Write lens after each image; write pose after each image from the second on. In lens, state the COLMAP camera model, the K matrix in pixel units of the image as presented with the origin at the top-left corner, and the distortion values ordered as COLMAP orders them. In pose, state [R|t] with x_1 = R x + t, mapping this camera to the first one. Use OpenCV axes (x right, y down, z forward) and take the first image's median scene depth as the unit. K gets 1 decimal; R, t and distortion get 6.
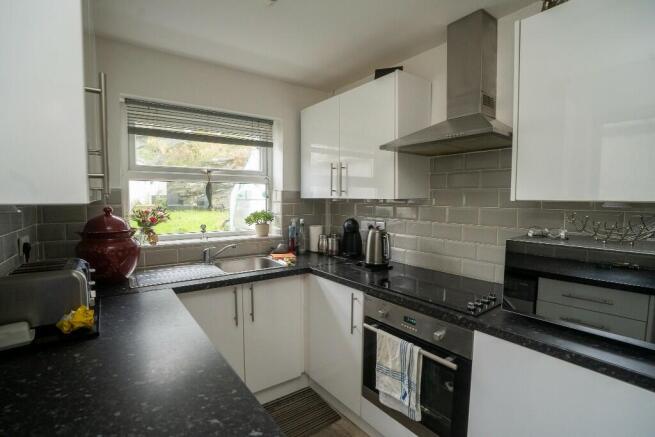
lens RADIAL K [[311.0, 0, 312.5], [0, 311.0, 220.5], [0, 0, 1]] dist [-0.057279, 0.028558]
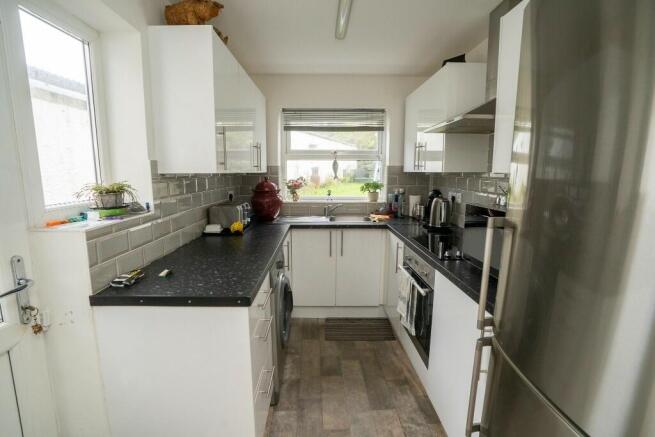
lens RADIAL K [[311.0, 0, 312.5], [0, 311.0, 220.5], [0, 0, 1]] dist [-0.057279, 0.028558]
pose [[0.807600, 0.090335, -0.582771, 0.429539], [-0.041964, 0.994496, 0.096004, 0.017507], [0.588236, -0.053077, 0.806945, -0.210349]]
